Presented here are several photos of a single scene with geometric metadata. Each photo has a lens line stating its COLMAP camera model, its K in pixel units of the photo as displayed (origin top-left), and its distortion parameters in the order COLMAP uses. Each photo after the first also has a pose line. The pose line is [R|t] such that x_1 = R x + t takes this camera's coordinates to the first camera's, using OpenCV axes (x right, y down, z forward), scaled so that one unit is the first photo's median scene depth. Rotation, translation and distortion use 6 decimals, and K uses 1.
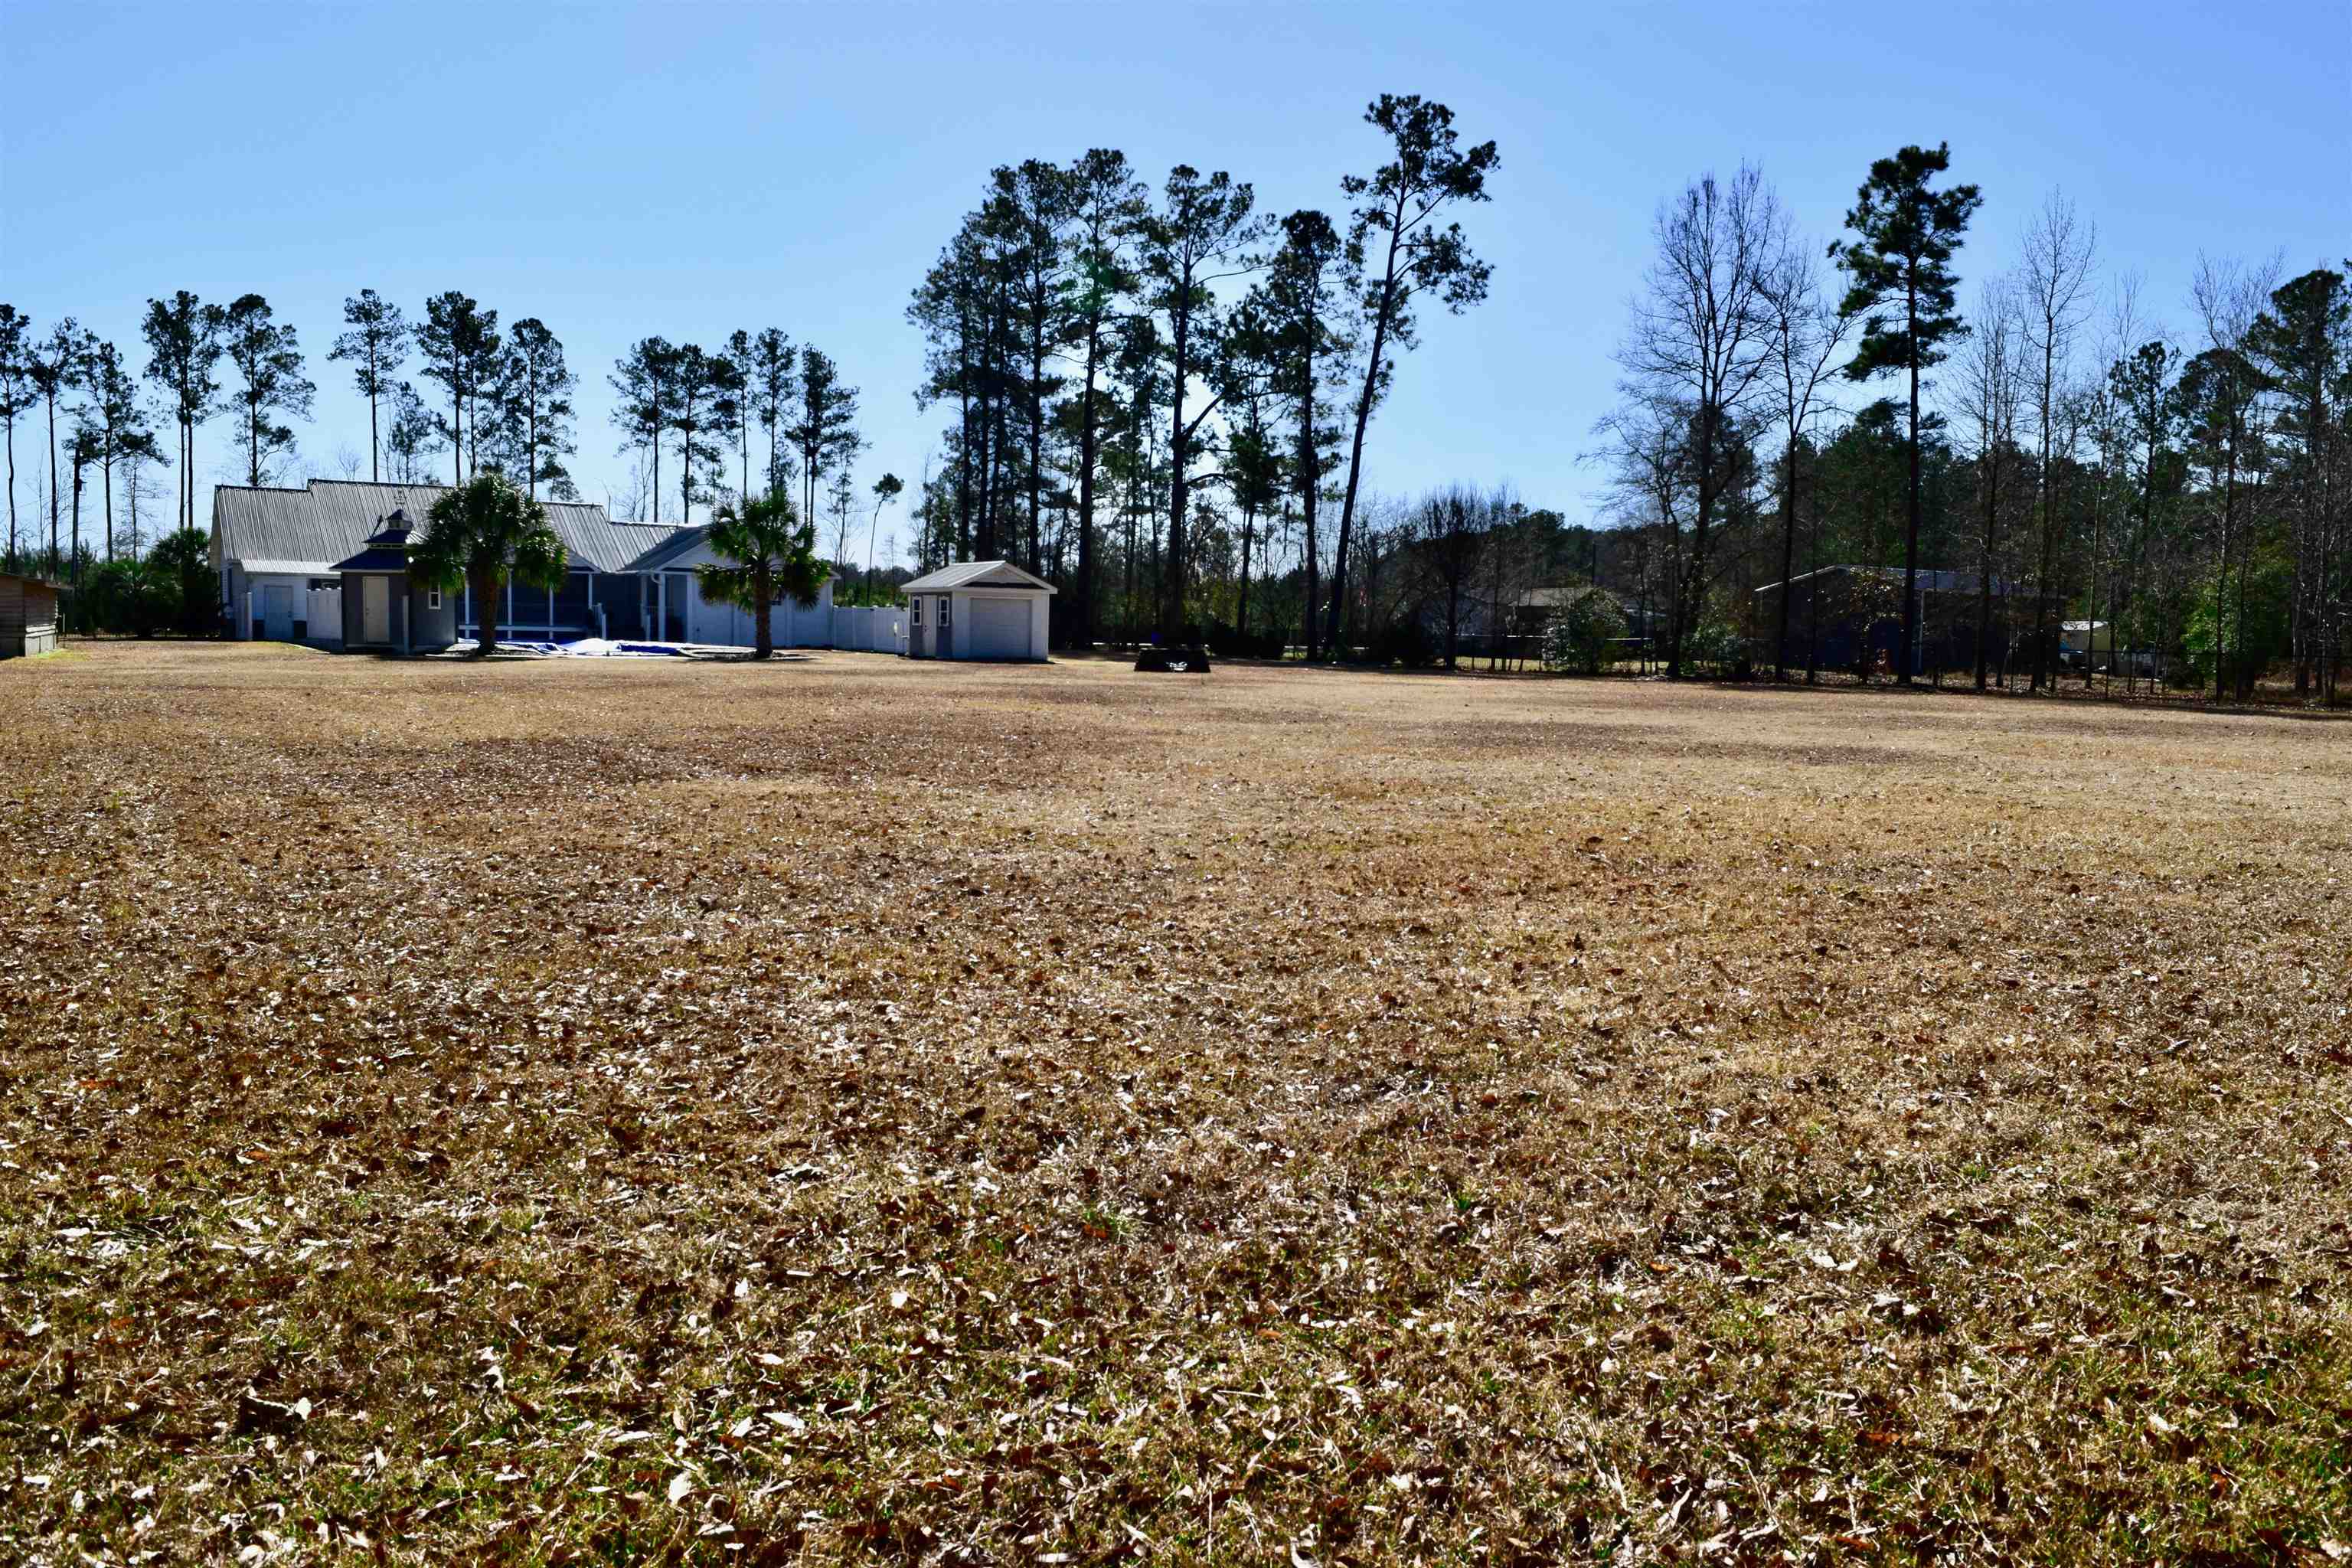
lens RADIAL K [[1831.0, 0, 1183.2], [0, 1831.0, 767.6], [0, 0, 1]] dist [-0.026361, 0.023649]
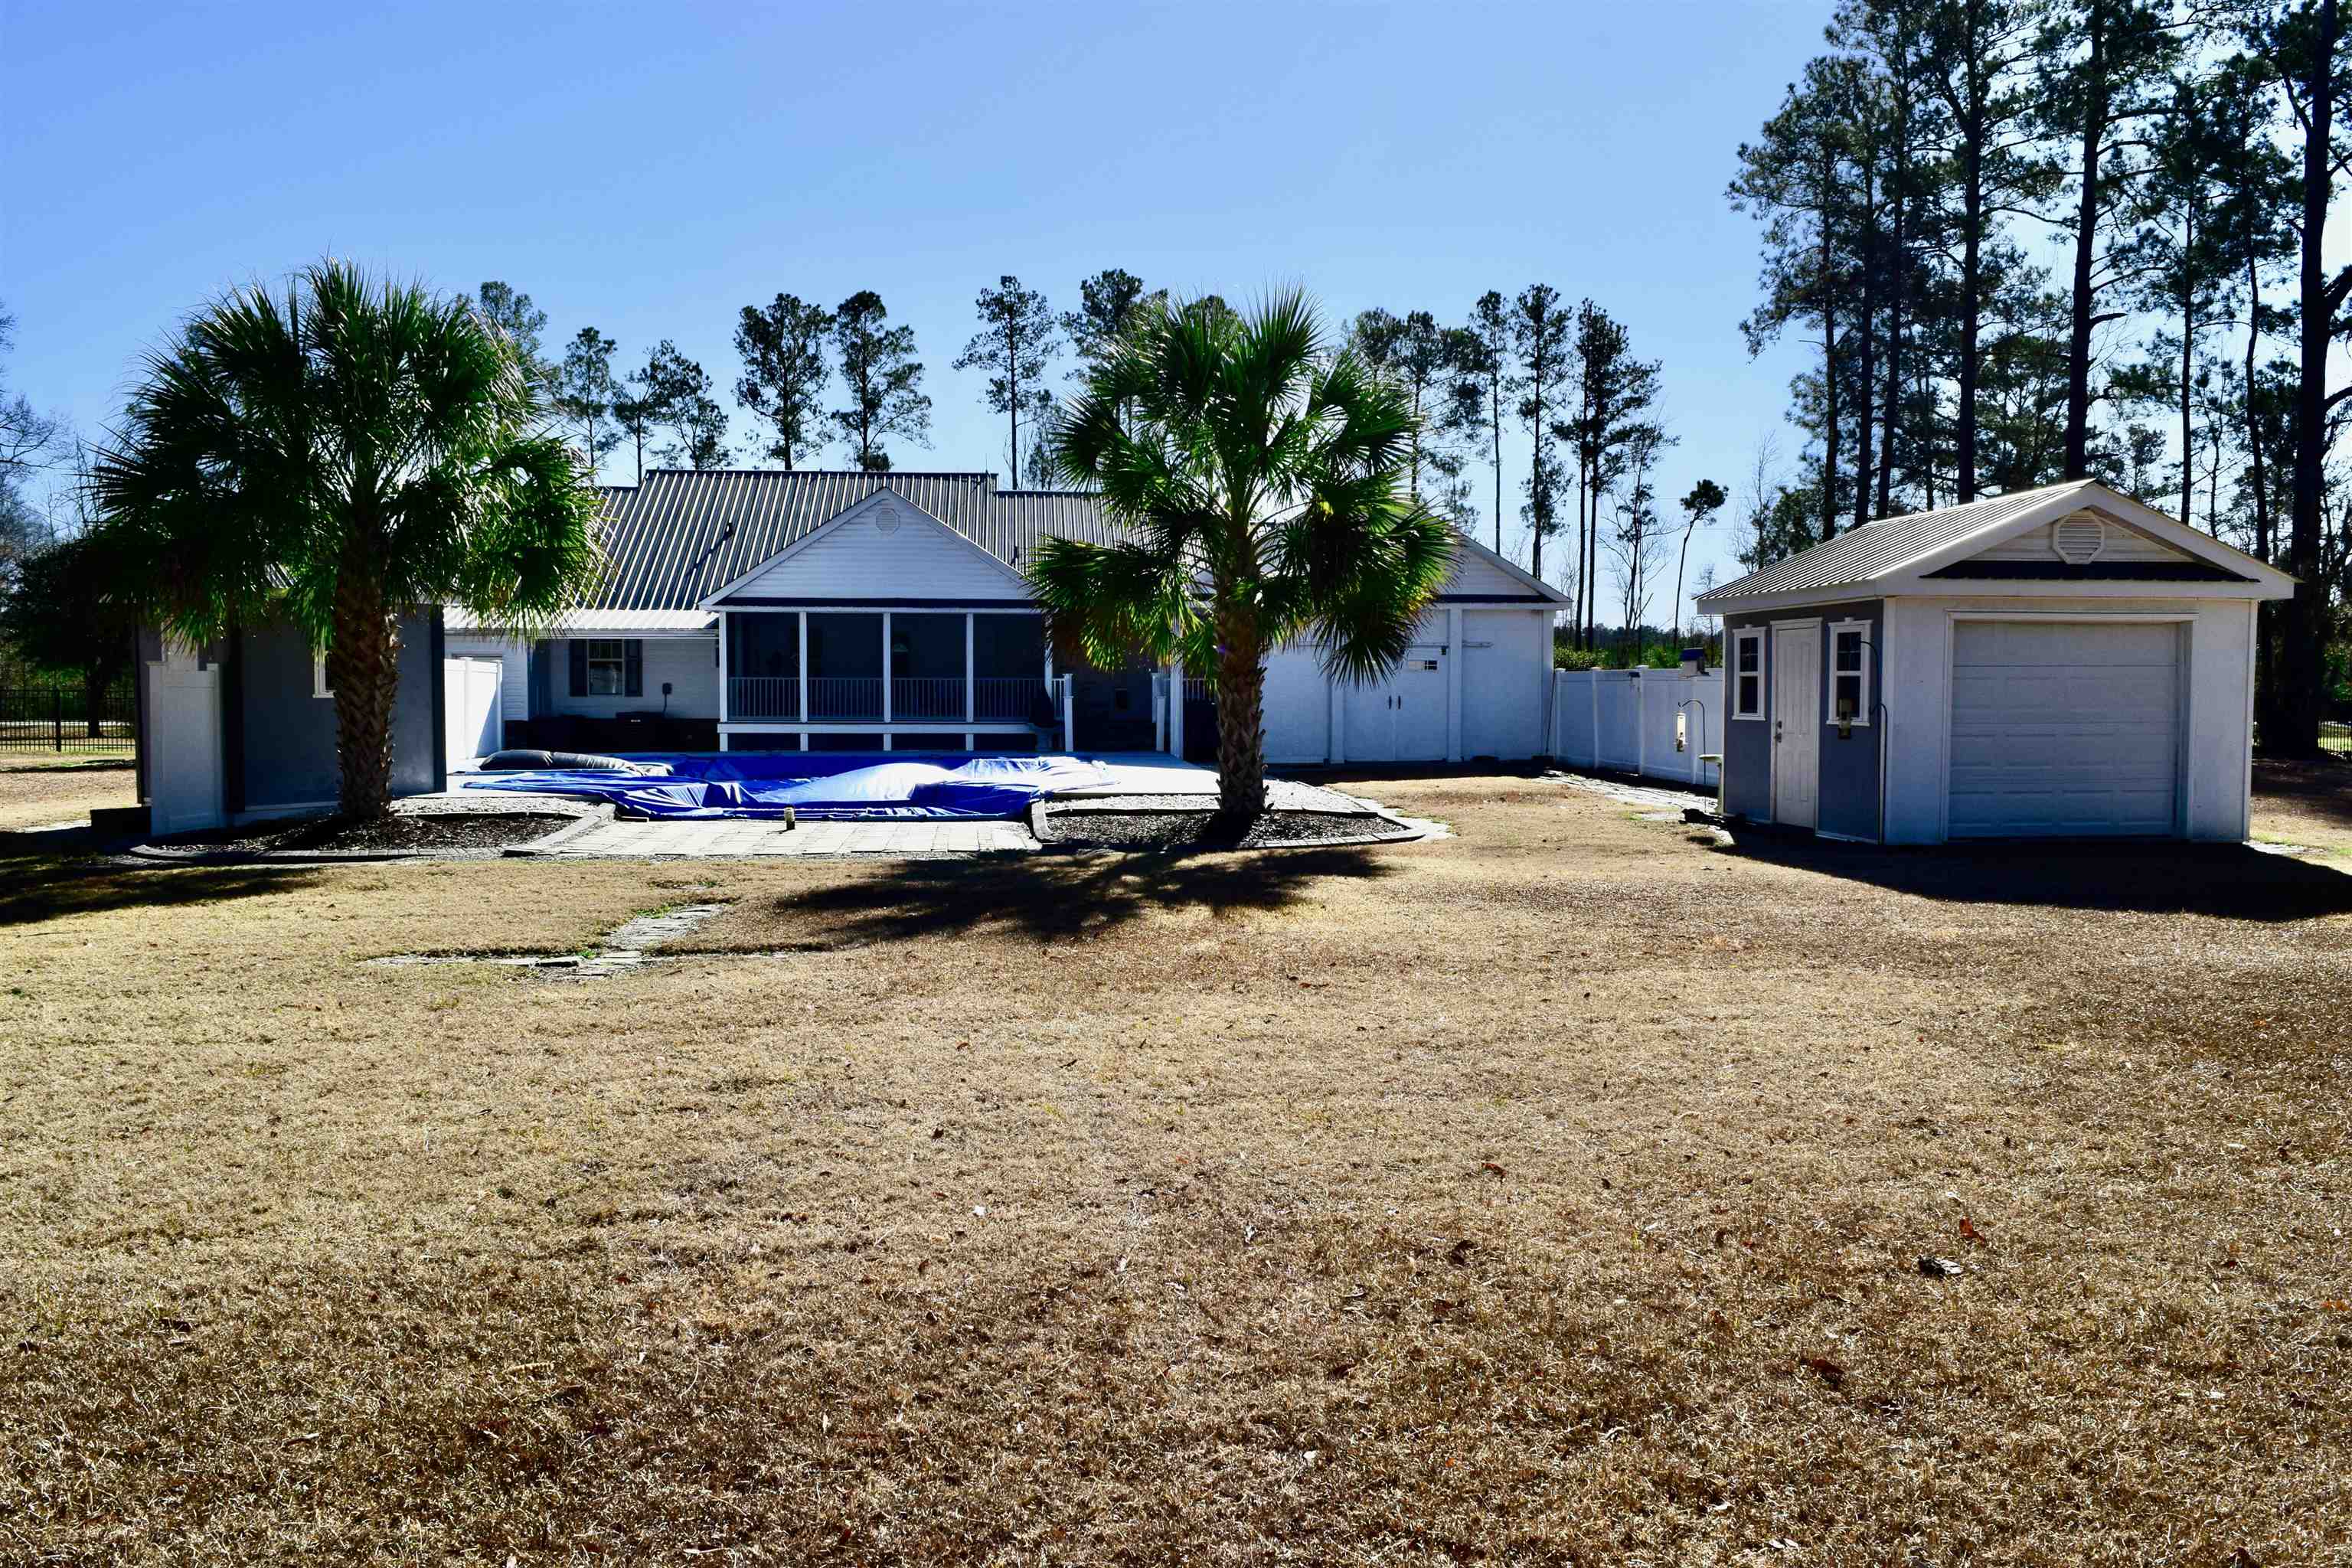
lens RADIAL K [[1831.0, 0, 1183.2], [0, 1831.0, 767.6], [0, 0, 1]] dist [-0.026361, 0.023649]
pose [[0.903592, -0.002506, -0.428387, -0.047961], [-0.013447, 0.999324, -0.034210, -0.028192], [0.428183, 0.036673, 0.902948, 0.326136]]
